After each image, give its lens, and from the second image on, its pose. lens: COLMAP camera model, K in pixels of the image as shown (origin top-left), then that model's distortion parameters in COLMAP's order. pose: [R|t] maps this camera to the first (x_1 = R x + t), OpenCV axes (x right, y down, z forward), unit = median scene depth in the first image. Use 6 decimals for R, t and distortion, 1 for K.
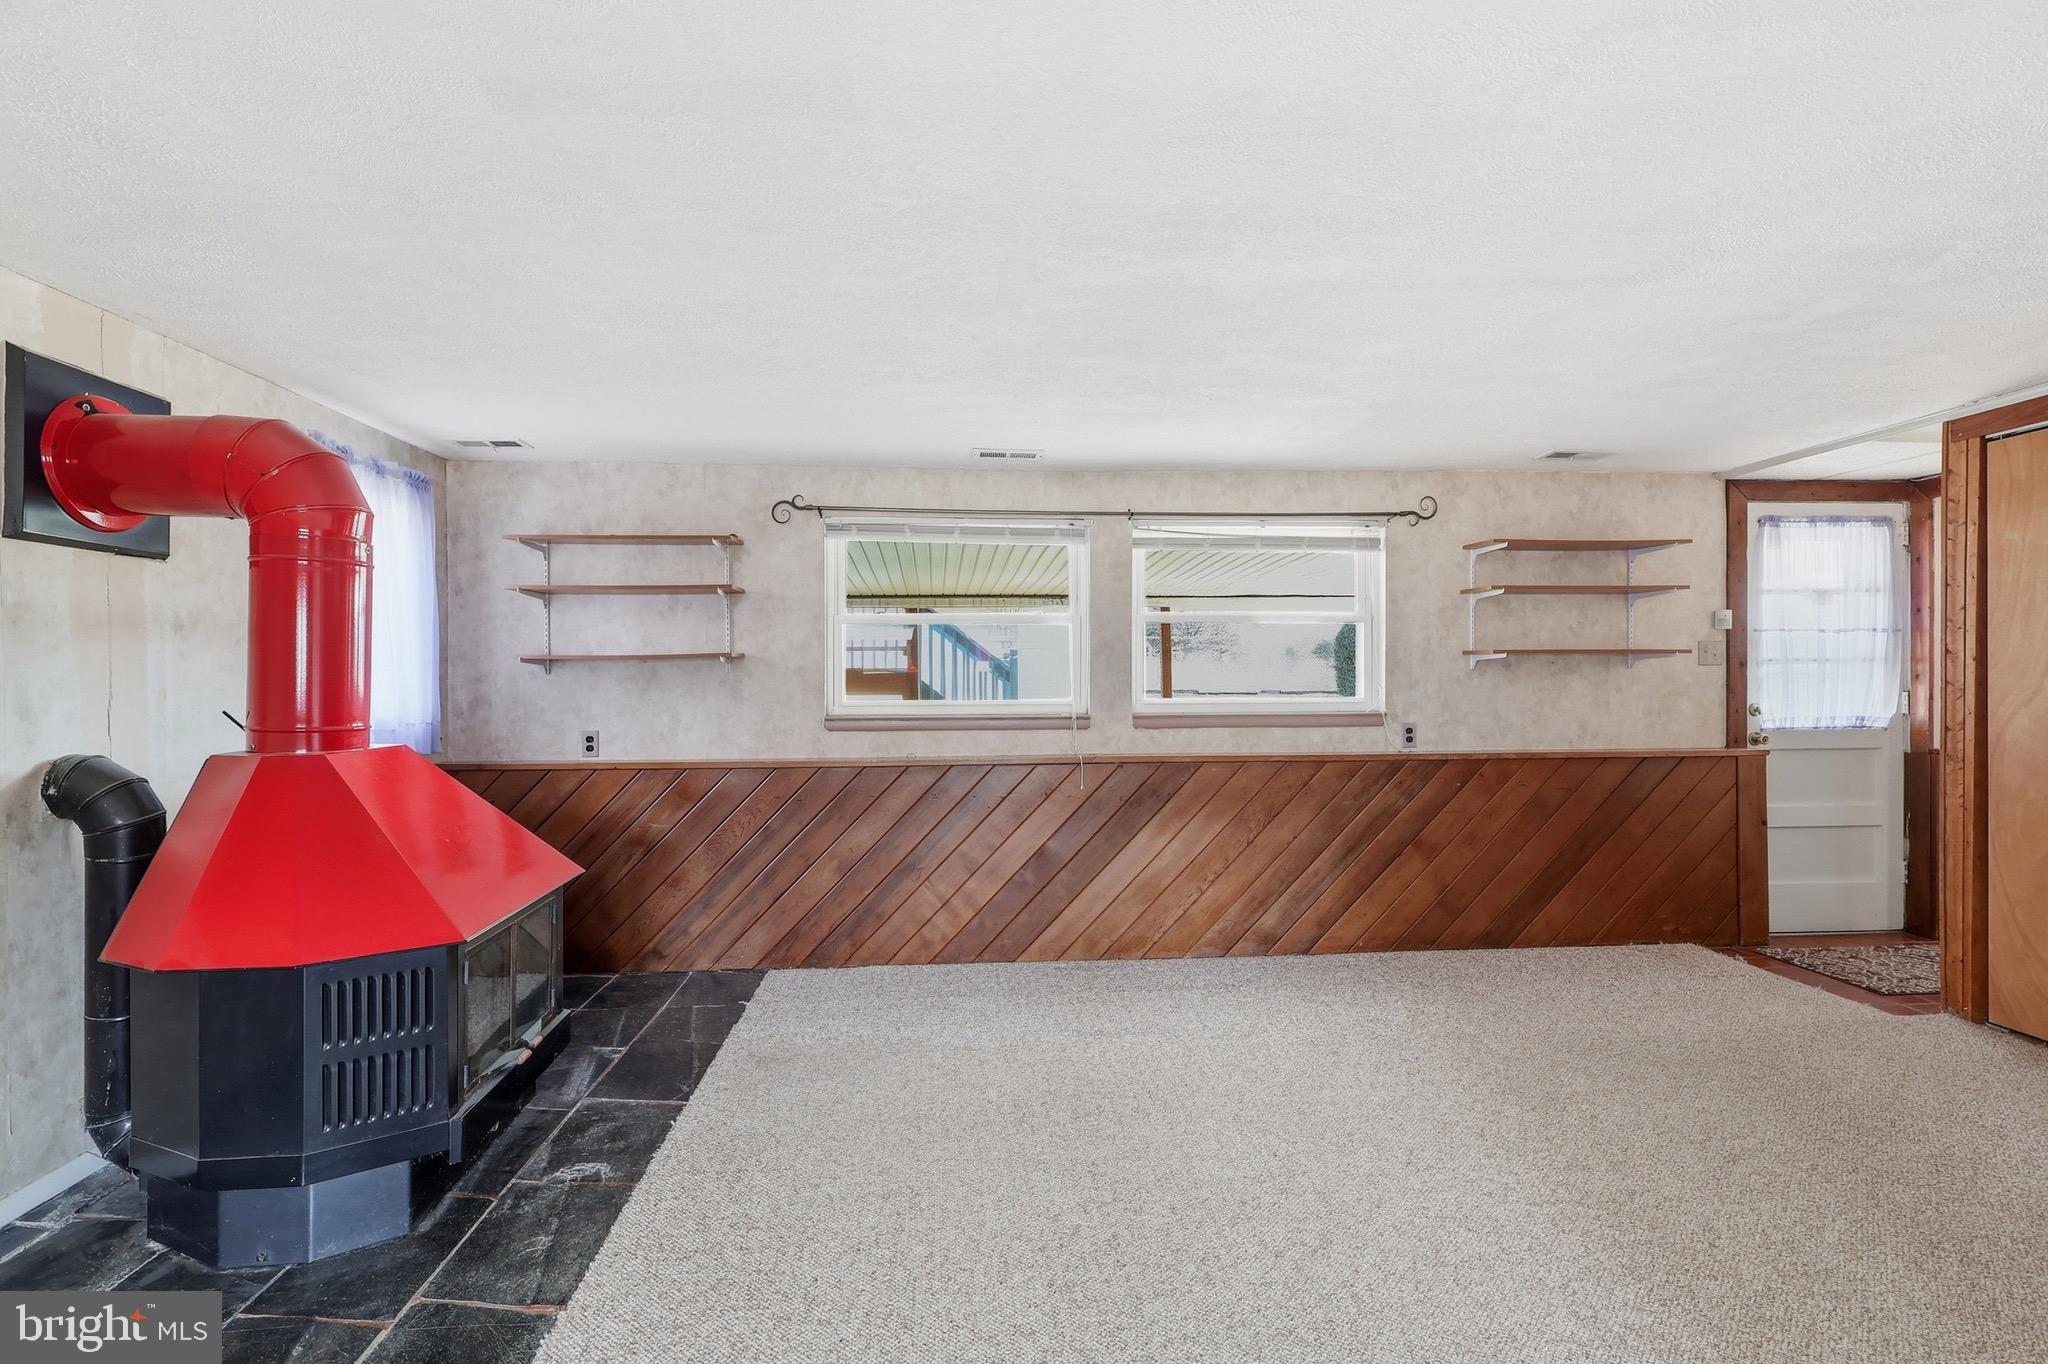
lens RADIAL K [[944.4, 0, 1016.2], [0, 944.4, 674.2], [0, 0, 1]] dist [-0.003773, -0.000265]
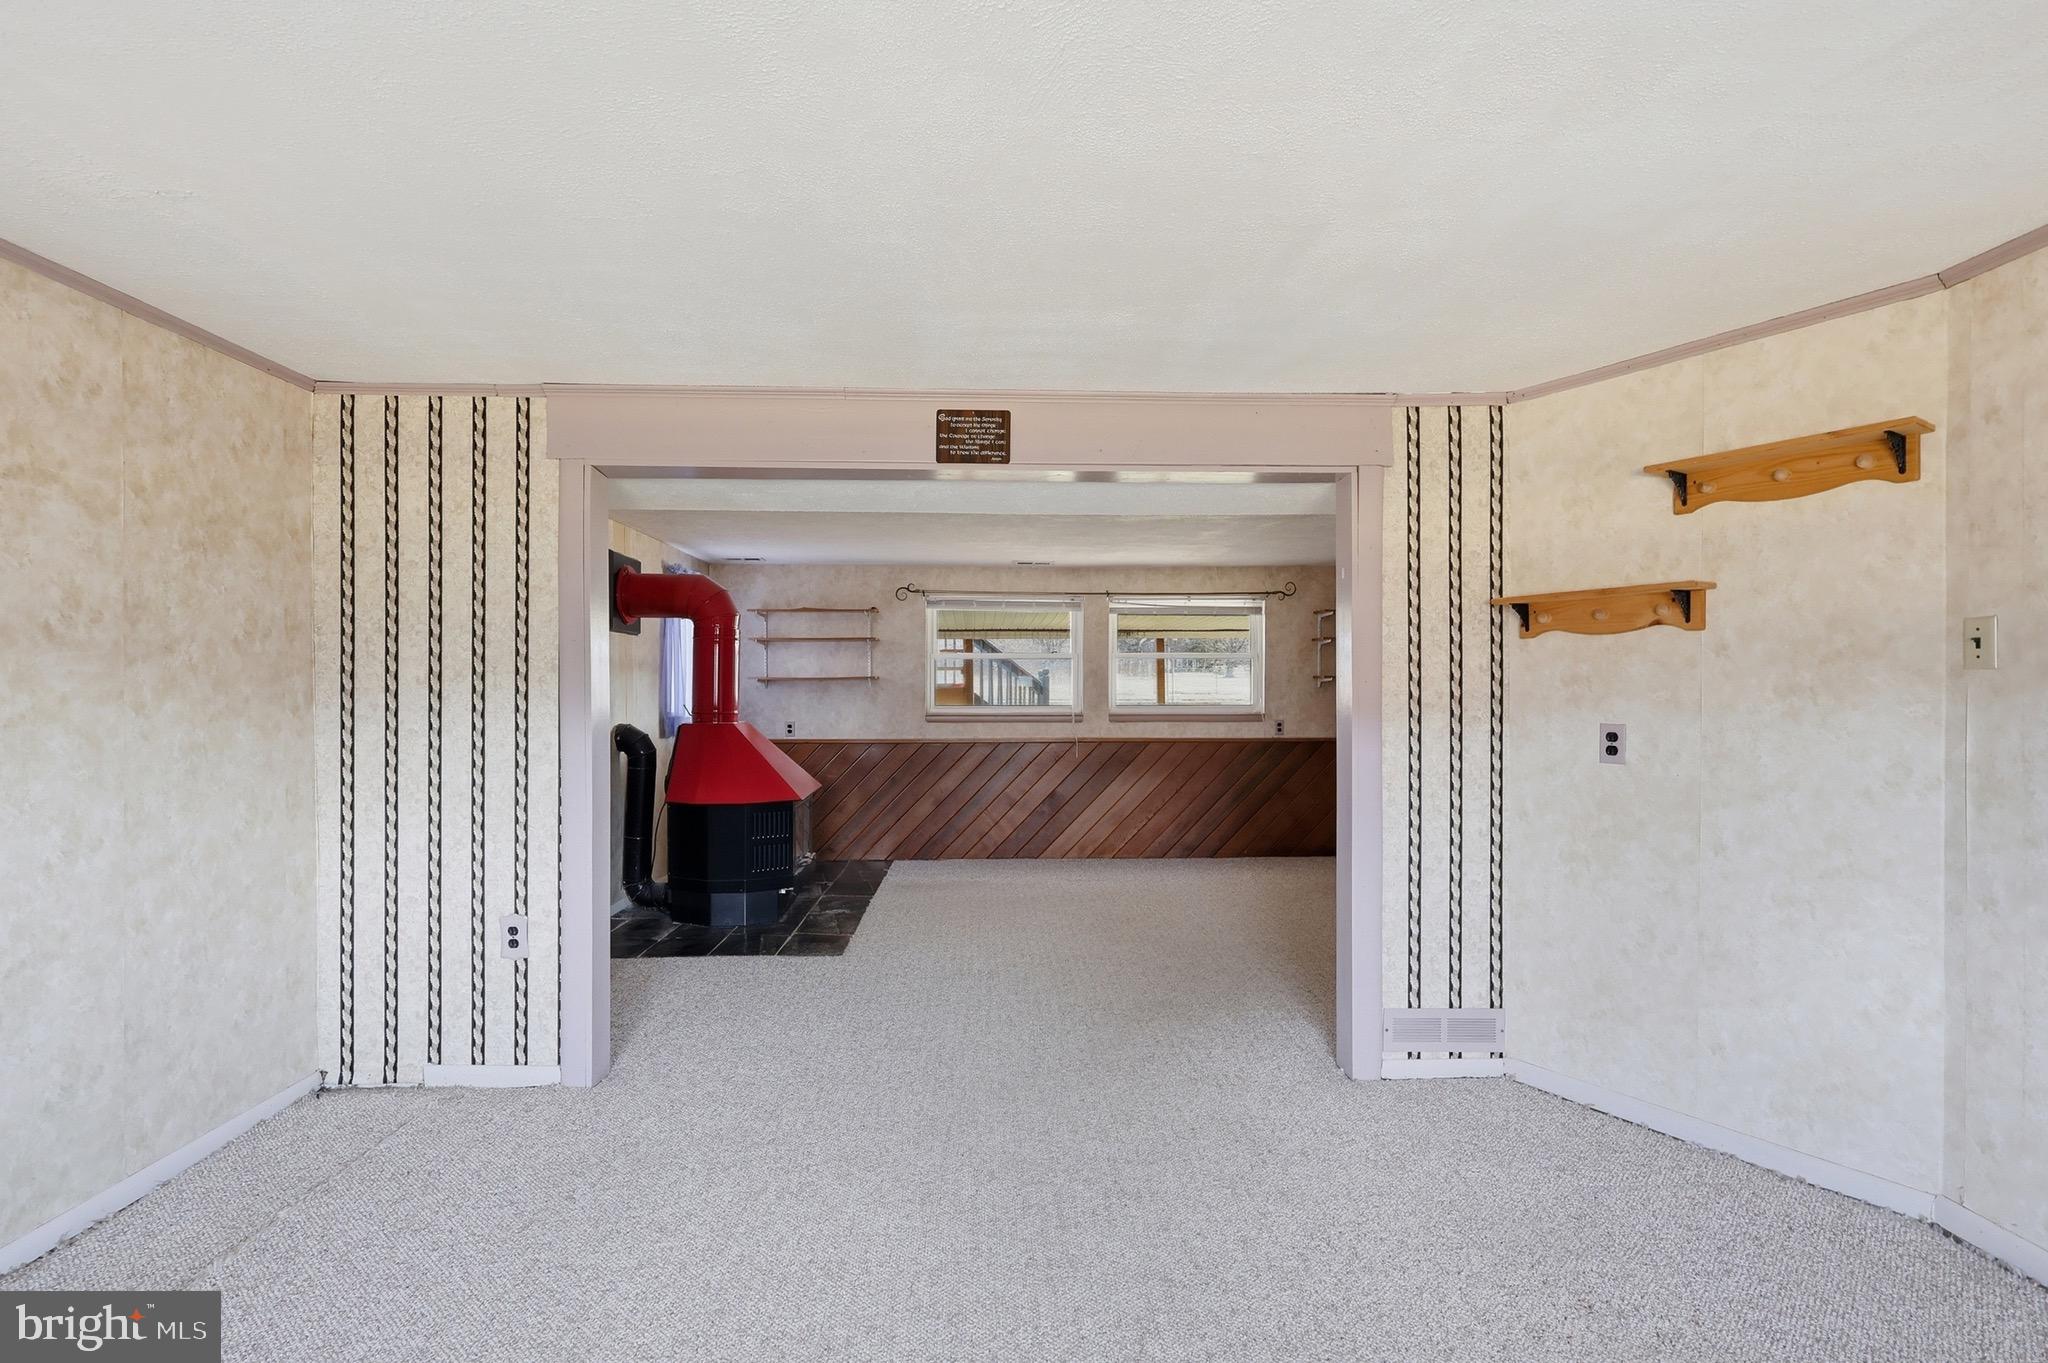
lens RADIAL K [[938.7, 0, 1017.9], [0, 938.7, 684.2], [0, 0, 1]] dist [-0.003752, -0.000856]
pose [[0.999014, 0.003483, -0.044256, 0.037217], [-0.003627, 0.999988, -0.003174, -0.003581], [0.044245, 0.003332, 0.999015, -0.678007]]
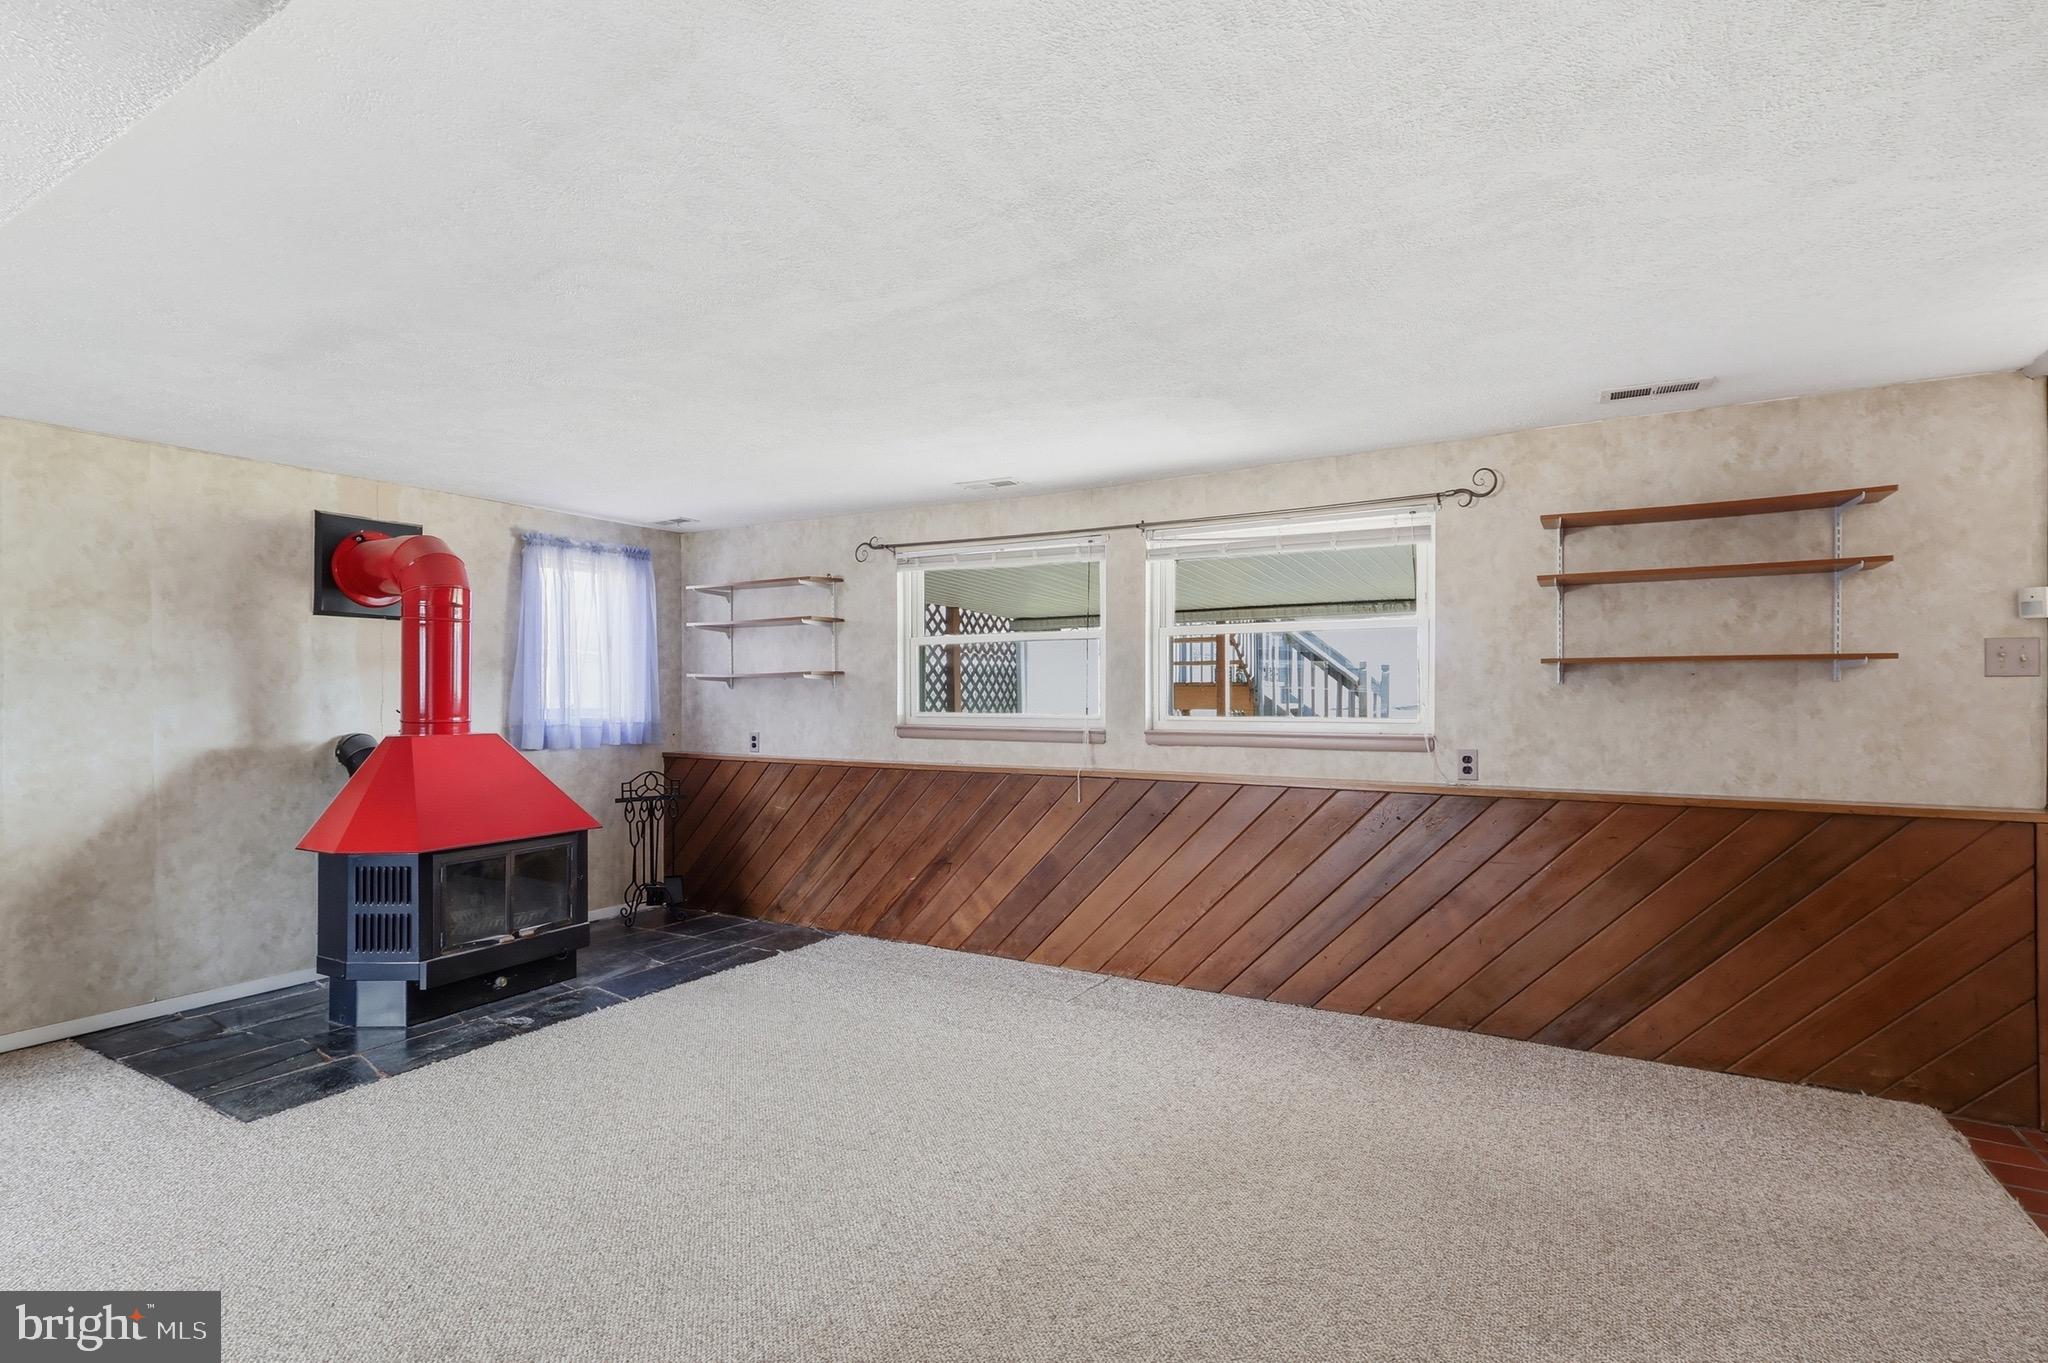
lens RADIAL K [[969.4, 0, 1022.4], [0, 969.4, 692.5], [0, 0, 1]] dist [-0.000065, -0.000414]
pose [[0.826193, 0.003443, -0.563377, 0.598328], [-0.001293, 0.999990, 0.004215, -0.000677], [0.563386, -0.002754, 0.826189, 0.101892]]
